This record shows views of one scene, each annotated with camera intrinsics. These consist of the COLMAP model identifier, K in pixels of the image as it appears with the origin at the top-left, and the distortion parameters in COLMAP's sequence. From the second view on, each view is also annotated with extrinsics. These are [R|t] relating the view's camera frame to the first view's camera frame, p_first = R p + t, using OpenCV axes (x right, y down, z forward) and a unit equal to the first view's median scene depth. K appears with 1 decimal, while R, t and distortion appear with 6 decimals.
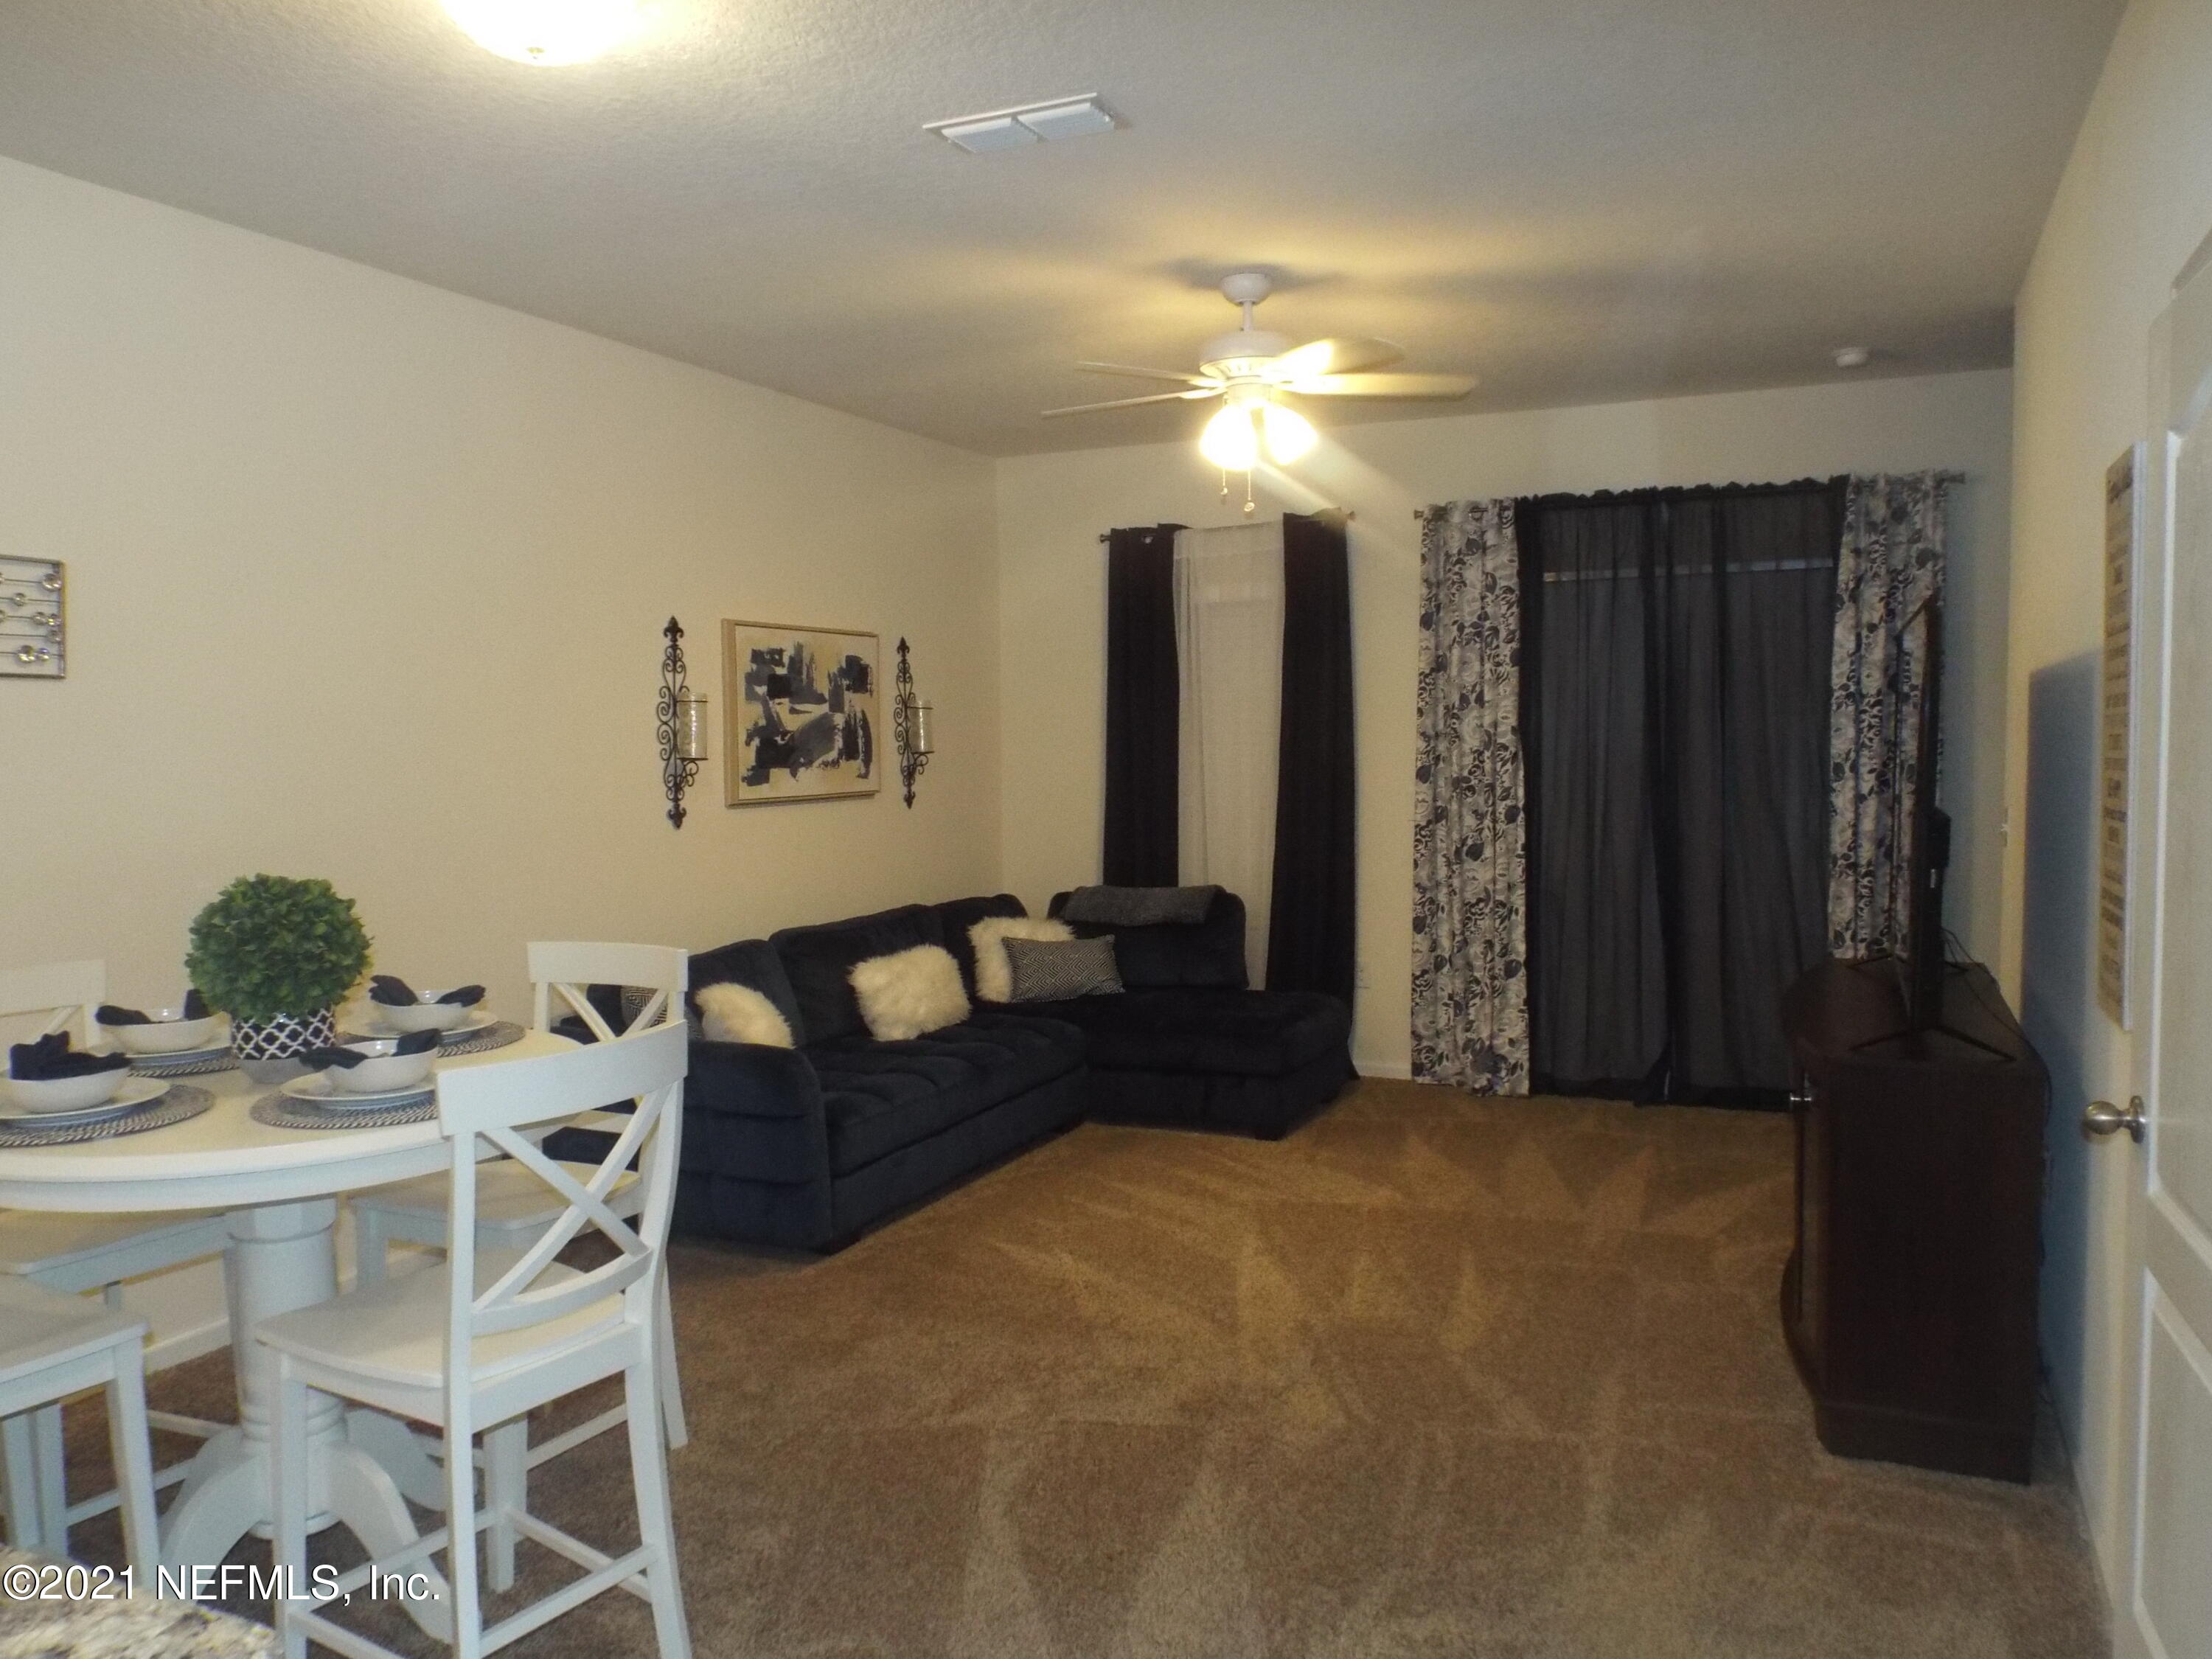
lens RADIAL K [[1642.5, 0, 1111.6], [0, 1642.5, 832.9], [0, 0, 1]] dist [0.002937, -0.006226]
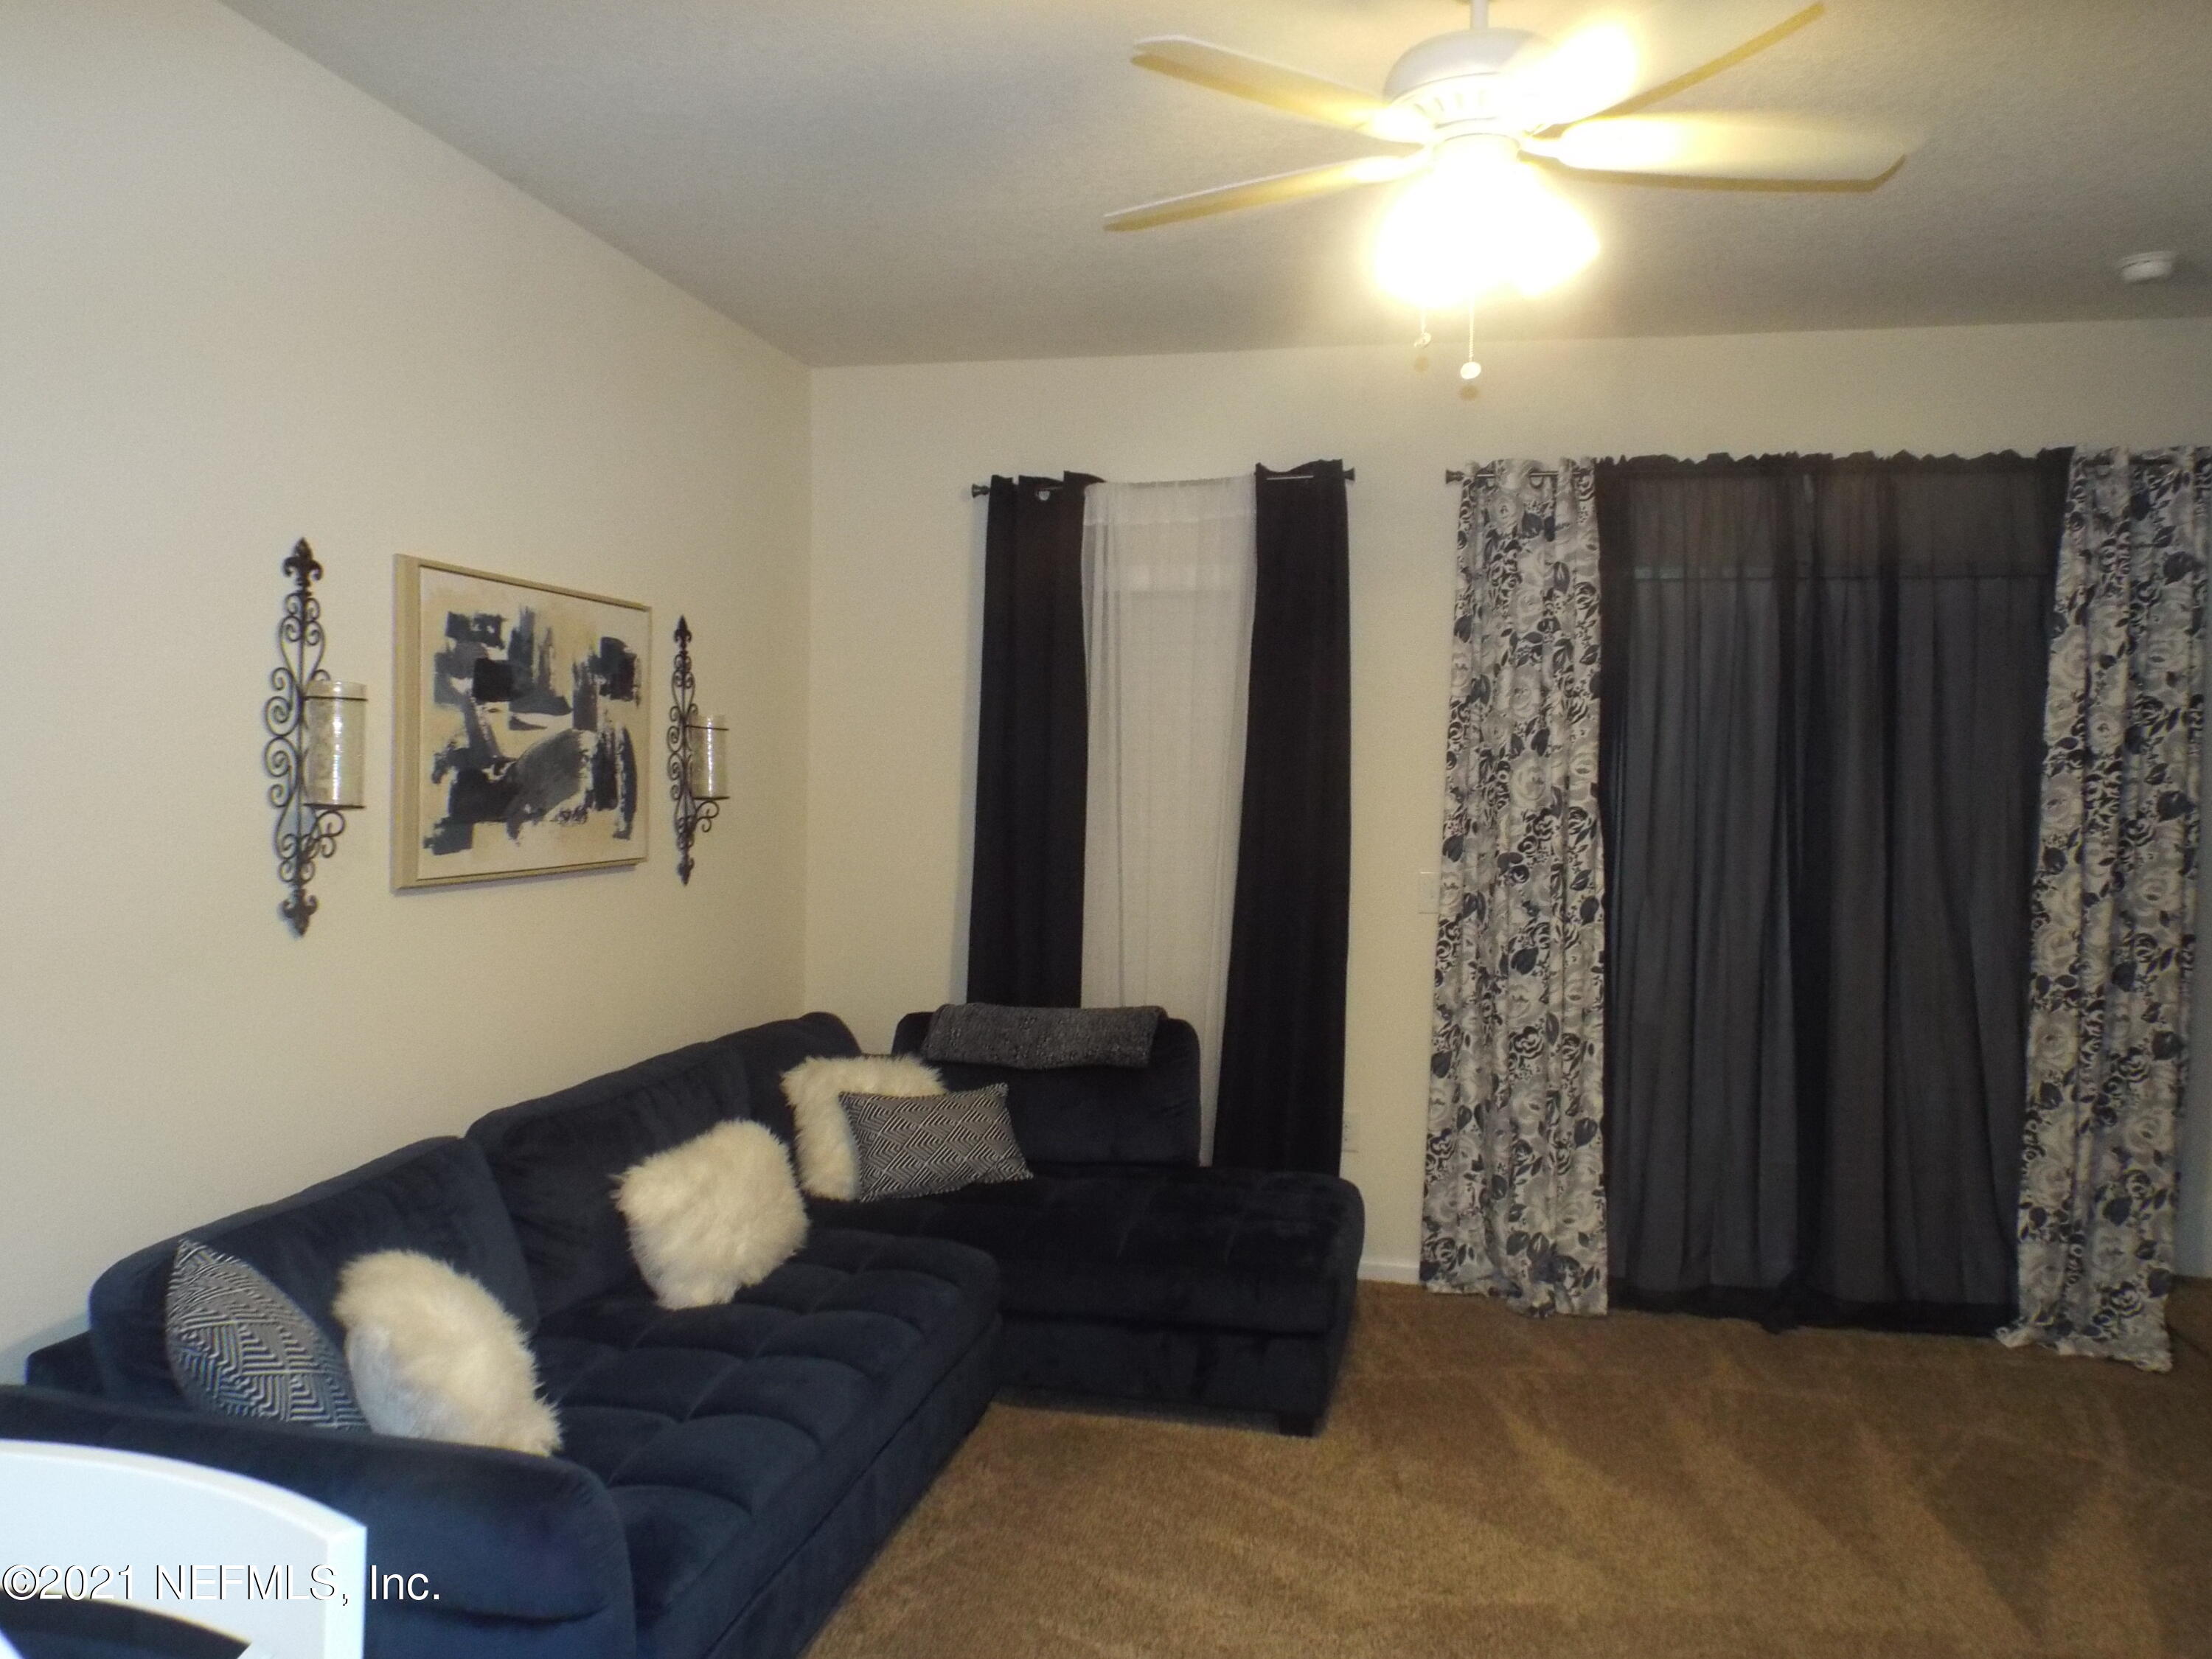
lens RADIAL K [[1642.5, 0, 1101.8], [0, 1642.5, 823.7], [0, 0, 1]] dist [0.002937, -0.006226]
pose [[0.978260, 0.022626, 0.206142, -0.105044], [-0.016574, 0.999381, -0.031038, -0.023245], [-0.206717, 0.026947, 0.978030, 0.370715]]
